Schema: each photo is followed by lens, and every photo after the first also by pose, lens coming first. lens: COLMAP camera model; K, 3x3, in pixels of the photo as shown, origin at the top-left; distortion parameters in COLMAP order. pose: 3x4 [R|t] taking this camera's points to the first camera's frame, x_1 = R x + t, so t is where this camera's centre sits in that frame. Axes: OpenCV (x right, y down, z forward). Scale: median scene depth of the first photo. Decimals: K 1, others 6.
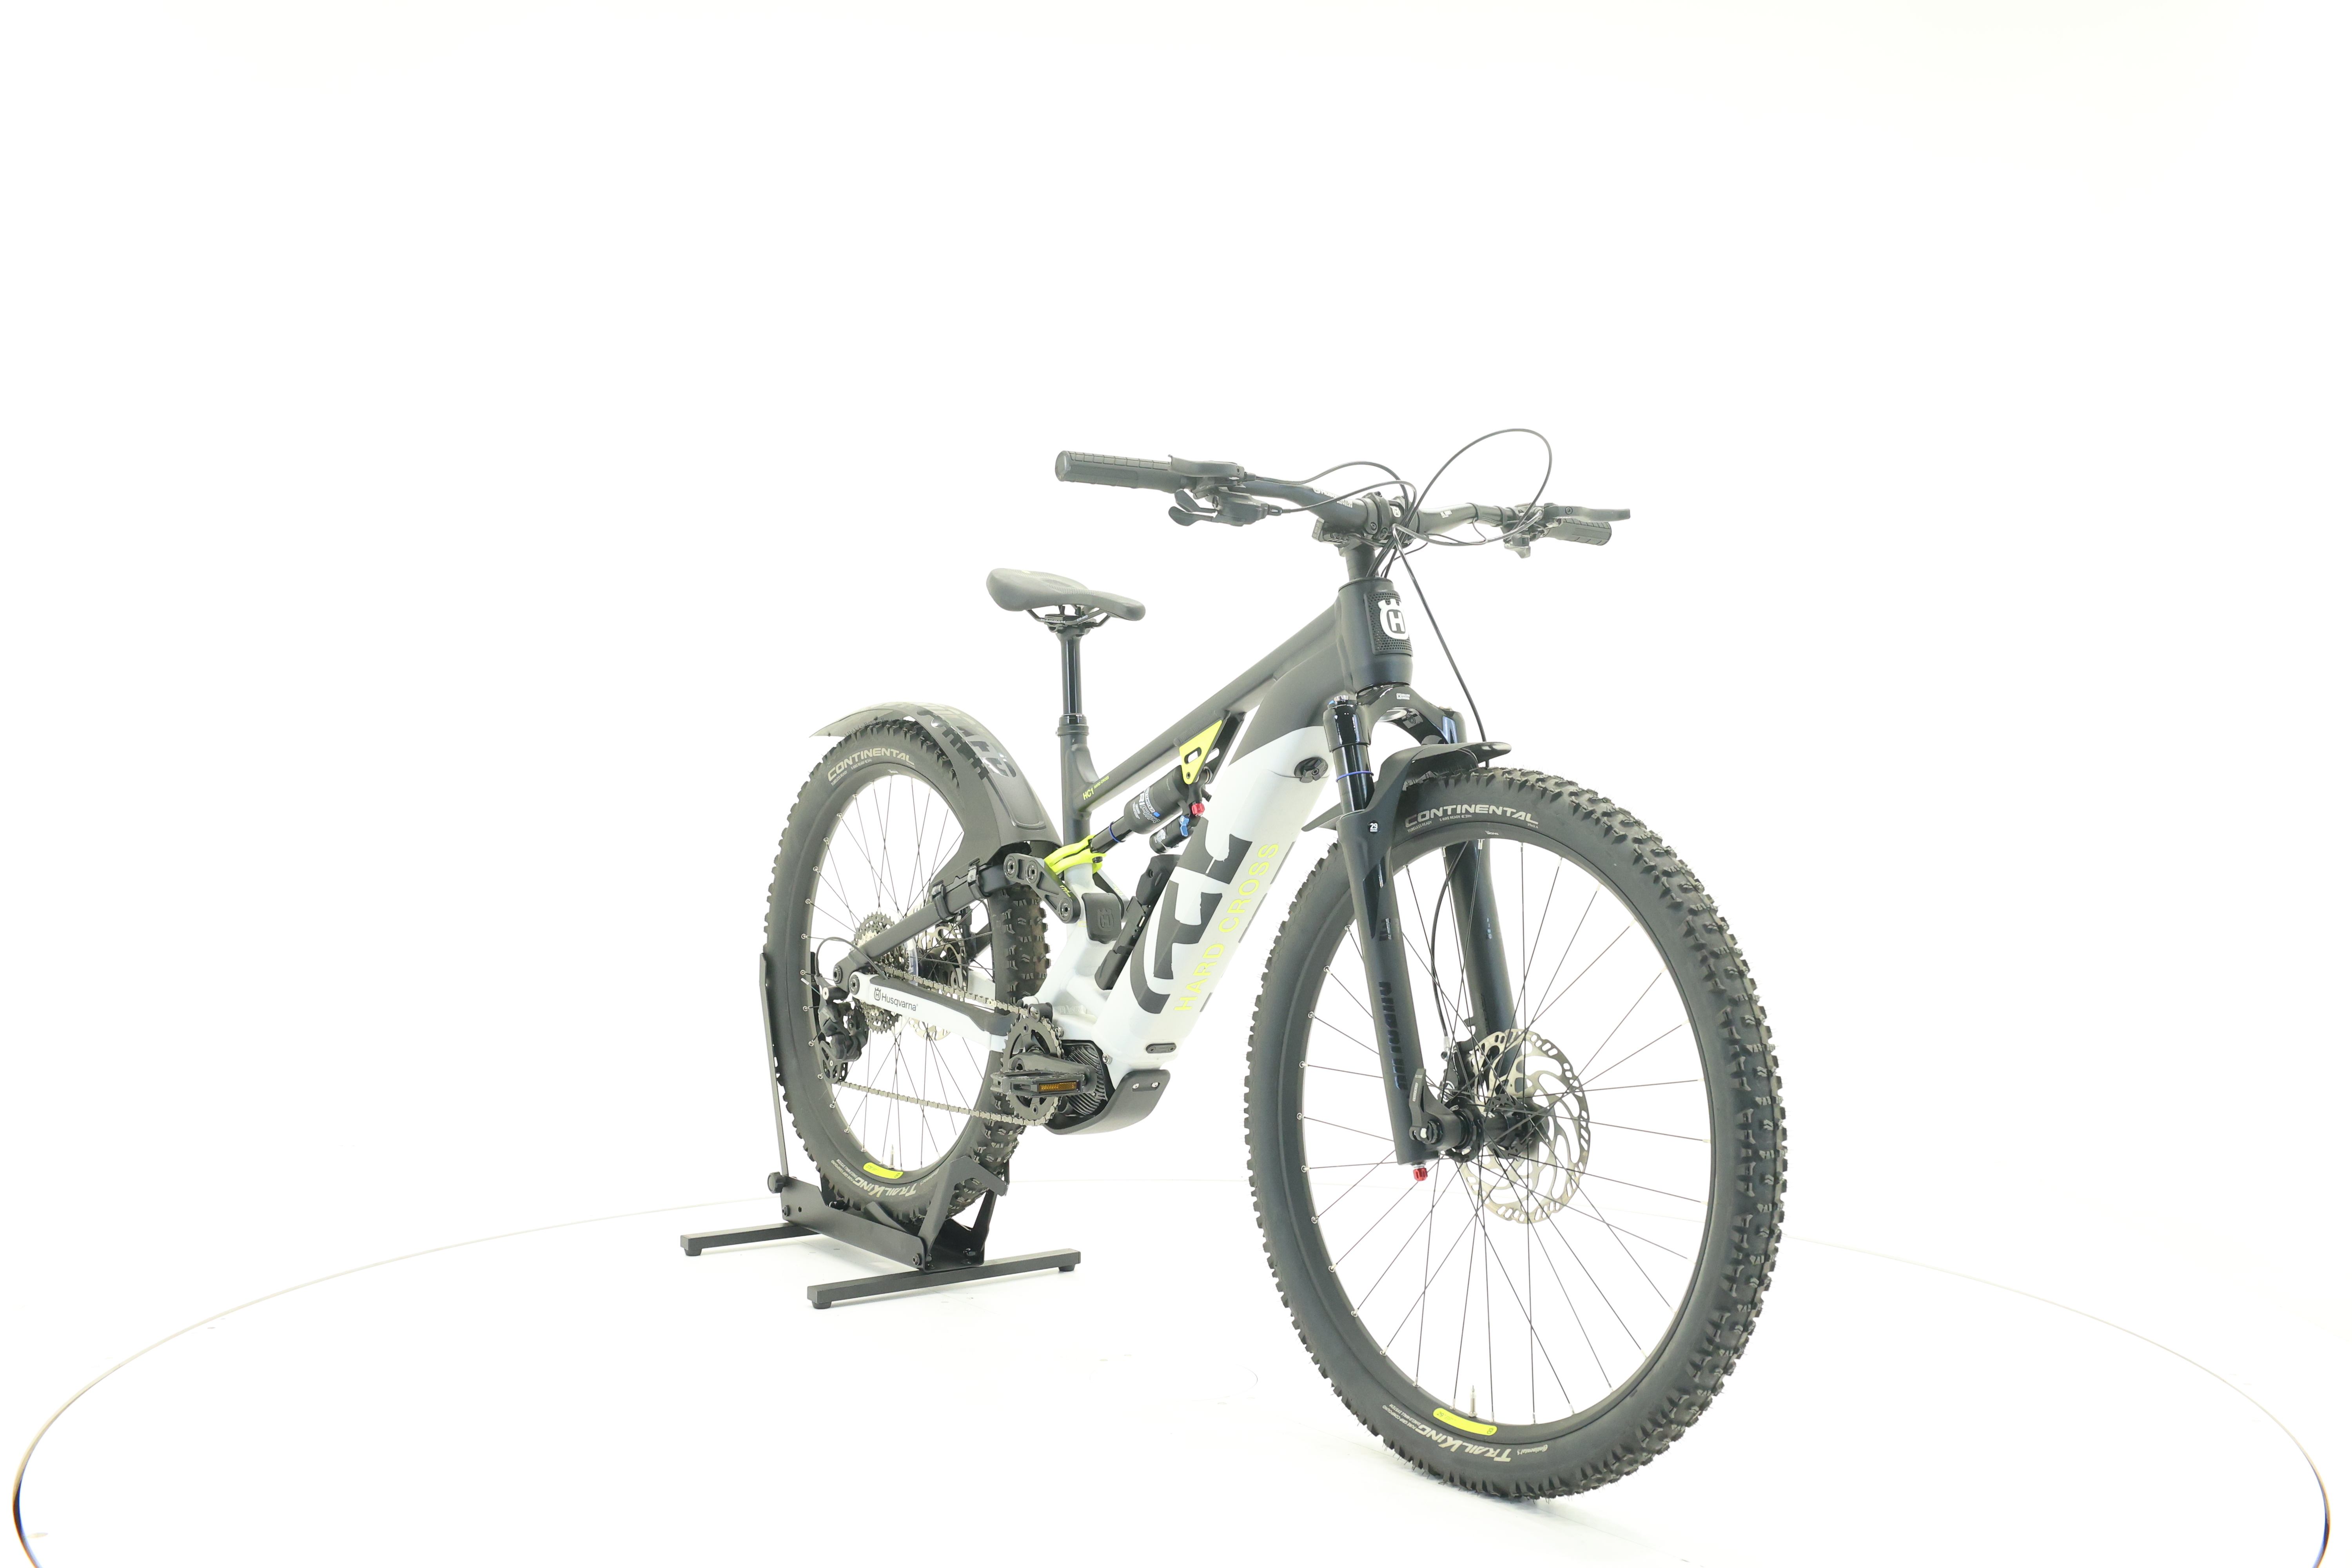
lens RADIAL K [[2503.6, 0, 1176.7], [0, 2503.6, 721.4], [0, 0, 1]] dist [-0.016044, 0.029272]
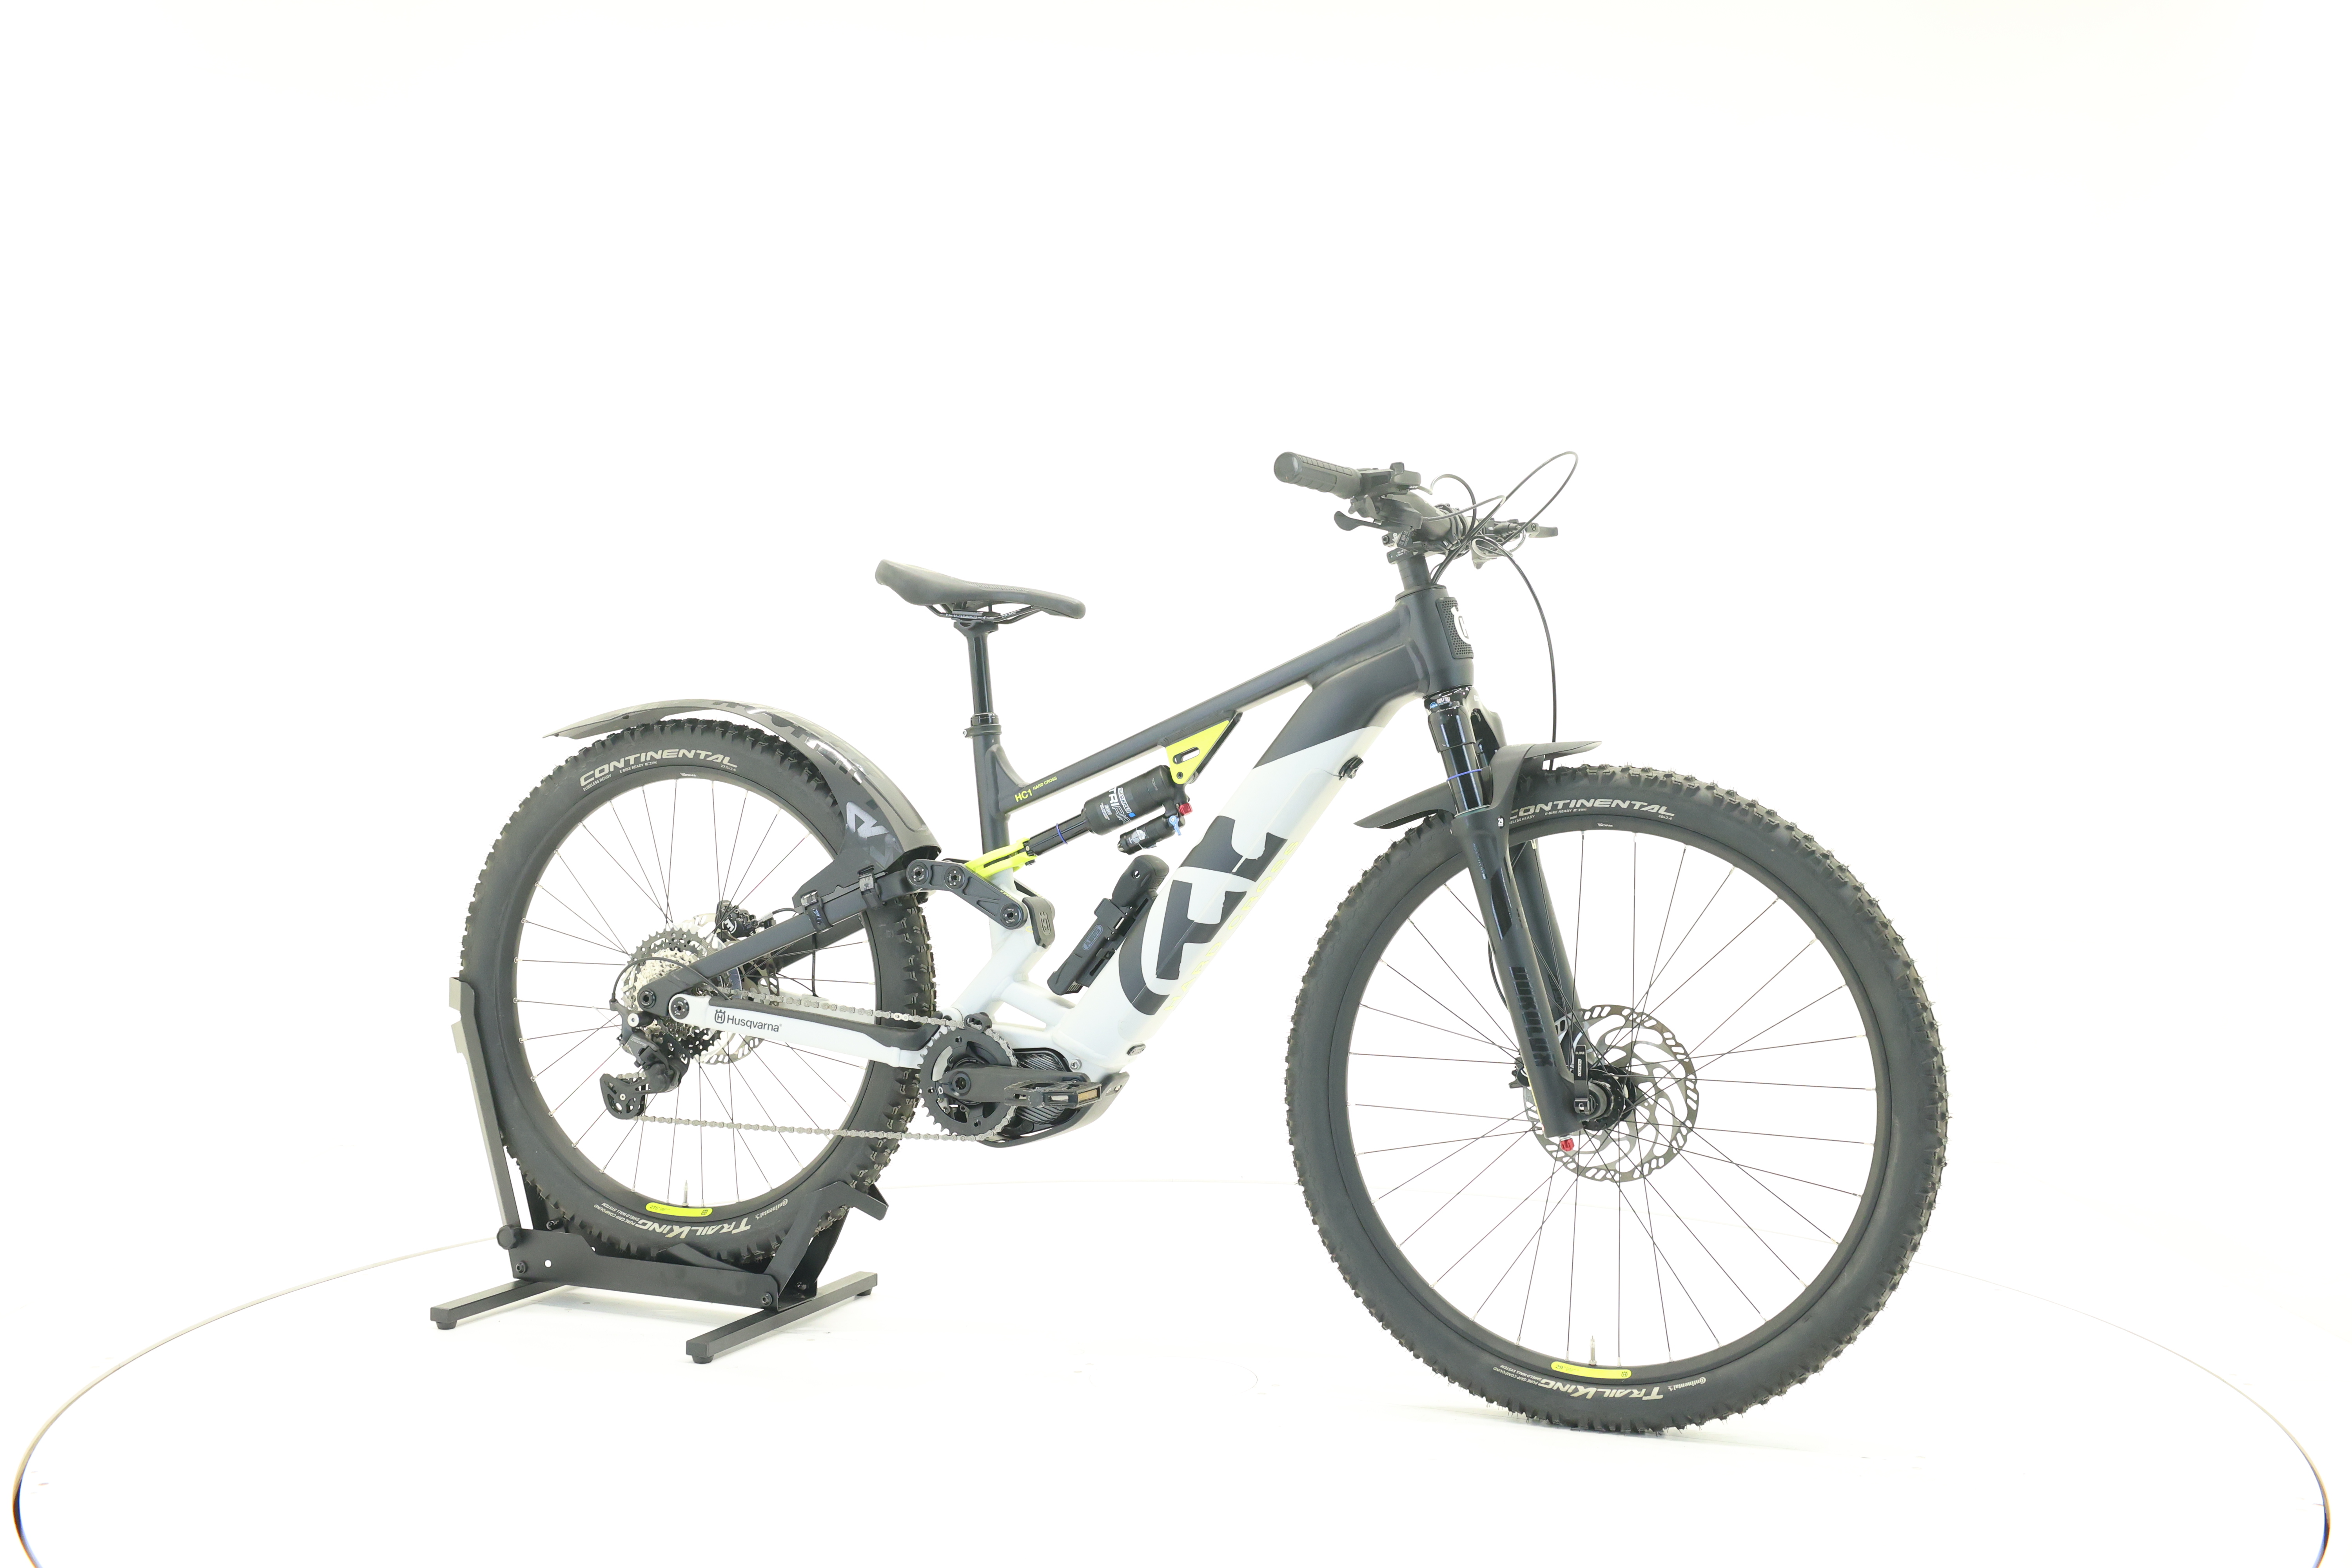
lens RADIAL K [[2503.6, 0, 1176.7], [0, 2503.6, 721.4], [0, 0, 1]] dist [-0.016044, 0.029272]
pose [[0.860678, -0.001249, 0.509148, -0.534661], [-0.000694, 0.999993, 0.003625, -0.003842], [-0.509149, -0.003473, 0.860671, 0.146197]]
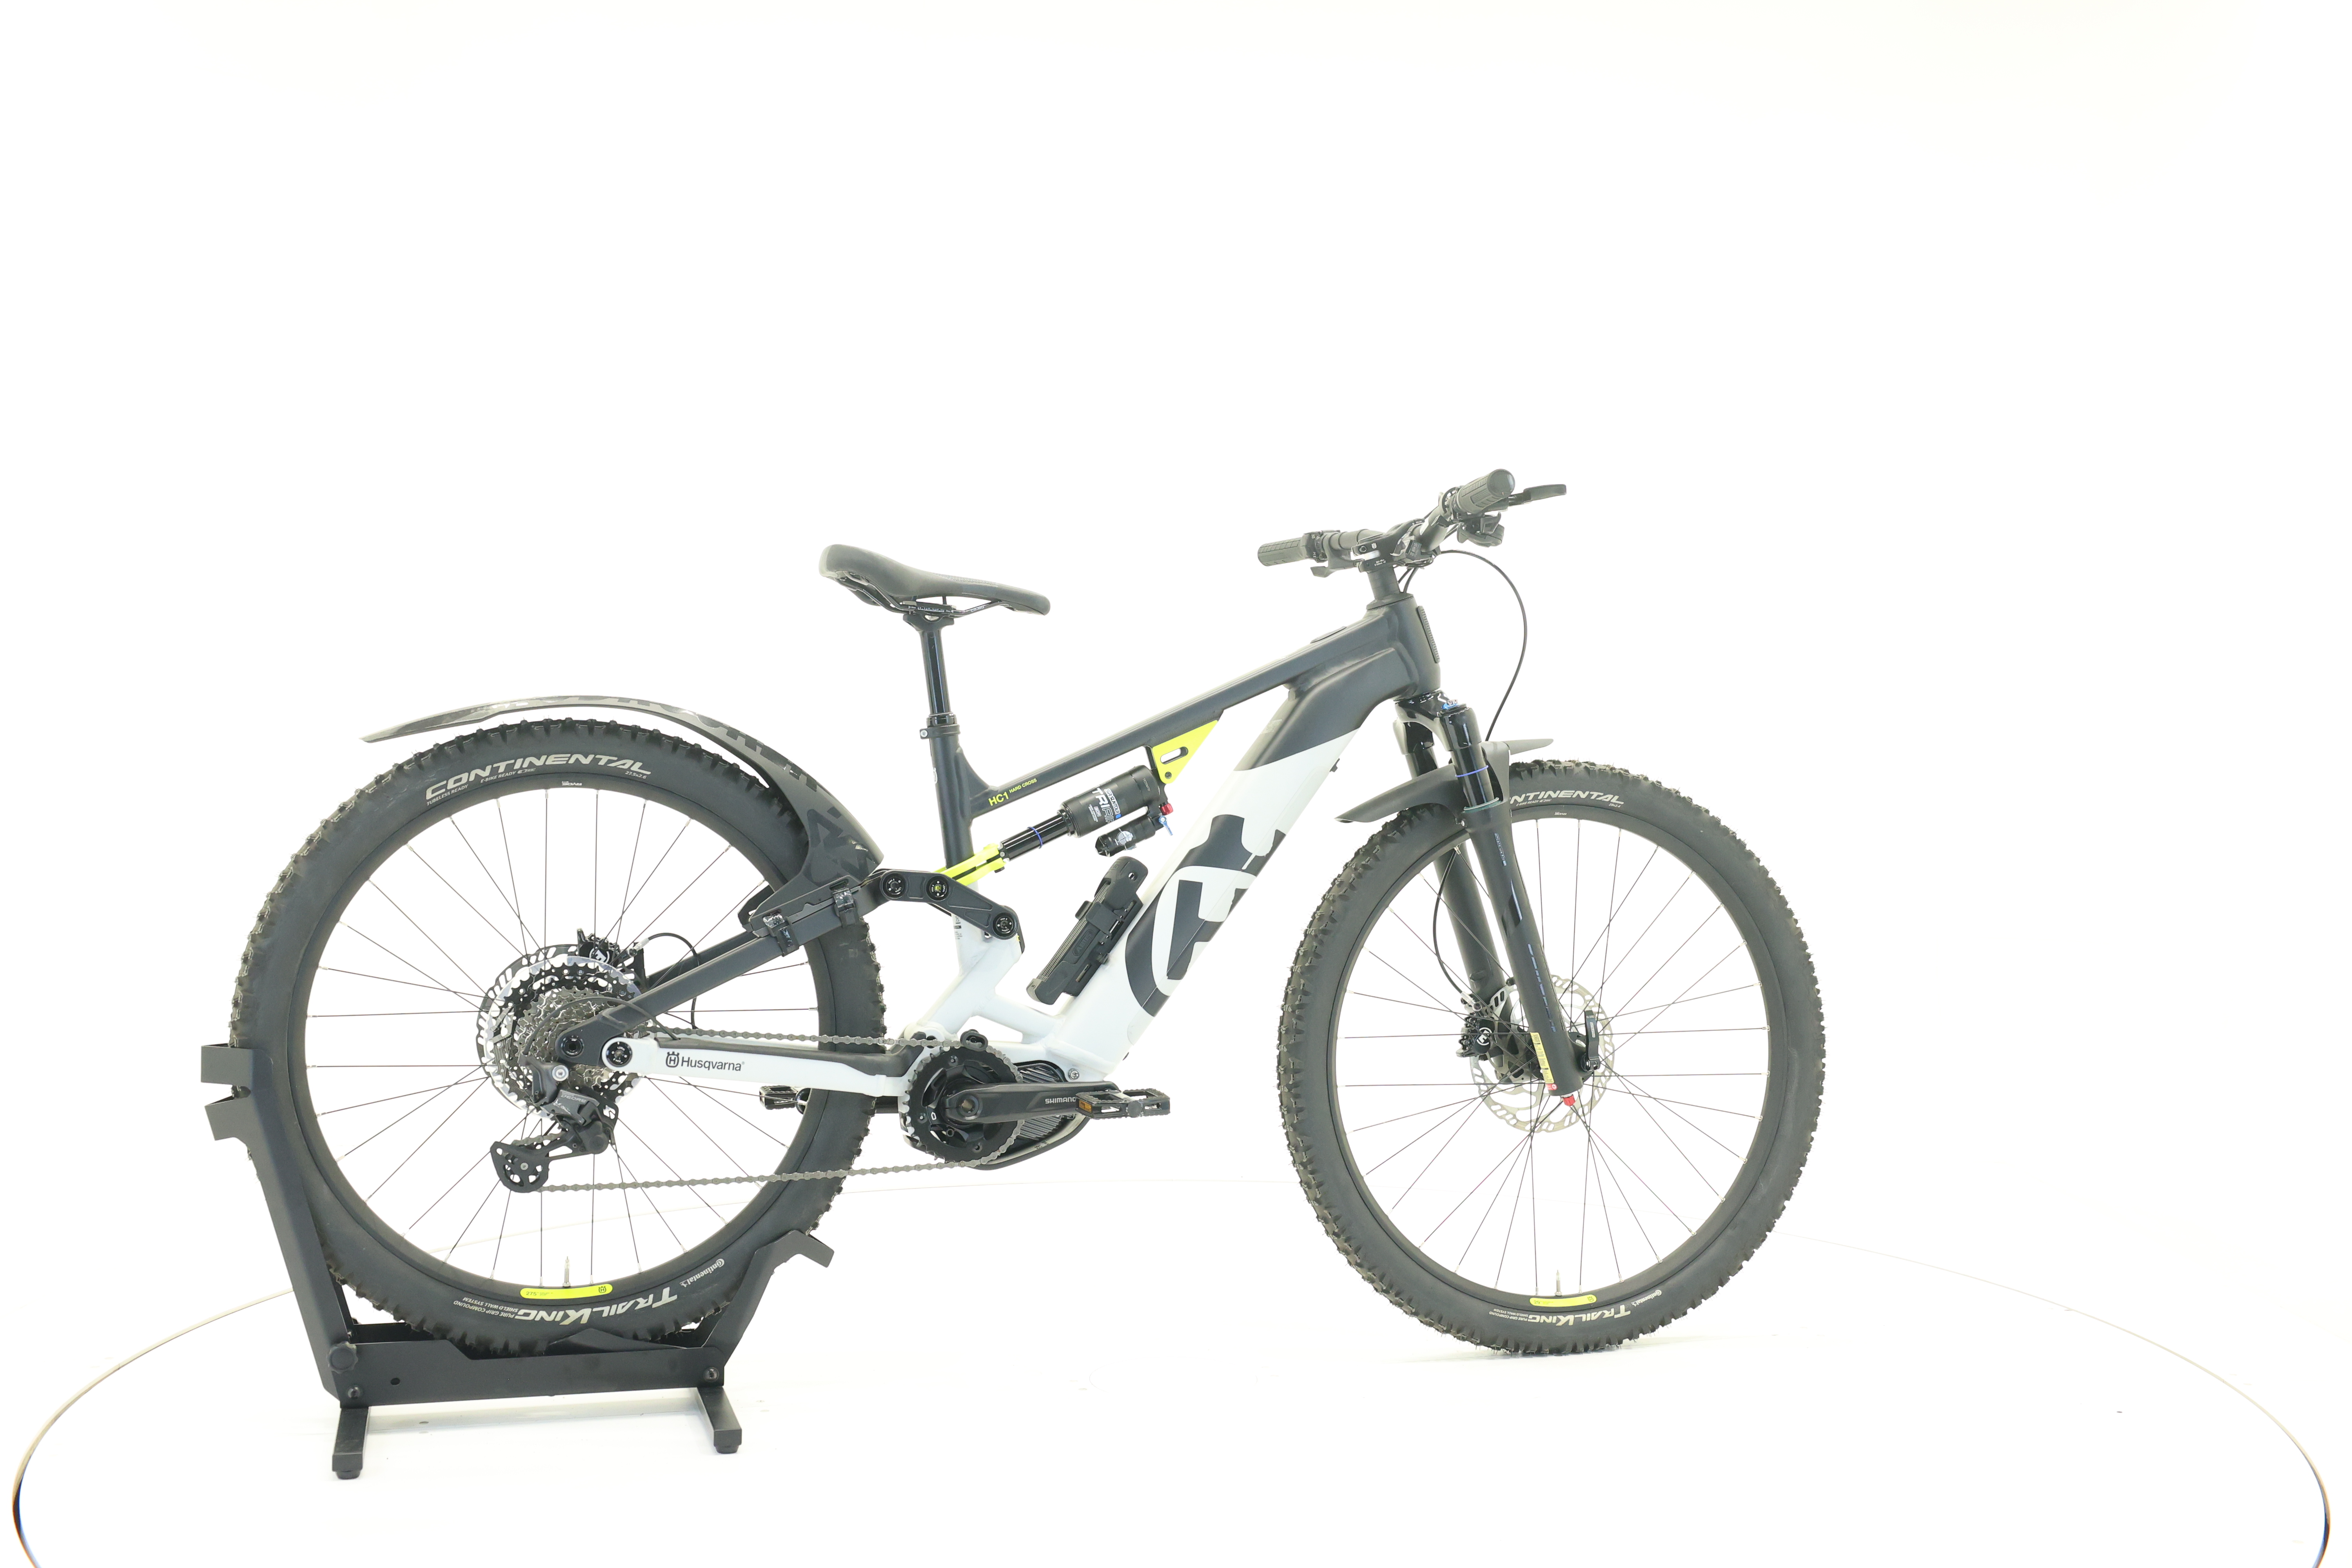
lens RADIAL K [[2503.6, 0, 1176.7], [0, 2503.6, 721.4], [0, 0, 1]] dist [-0.016044, 0.029272]
pose [[0.351656, -0.005343, 0.936114, -0.982831], [-0.003743, 0.999968, 0.007113, -0.007511], [-0.936122, -0.006005, 0.351625, 0.680923]]
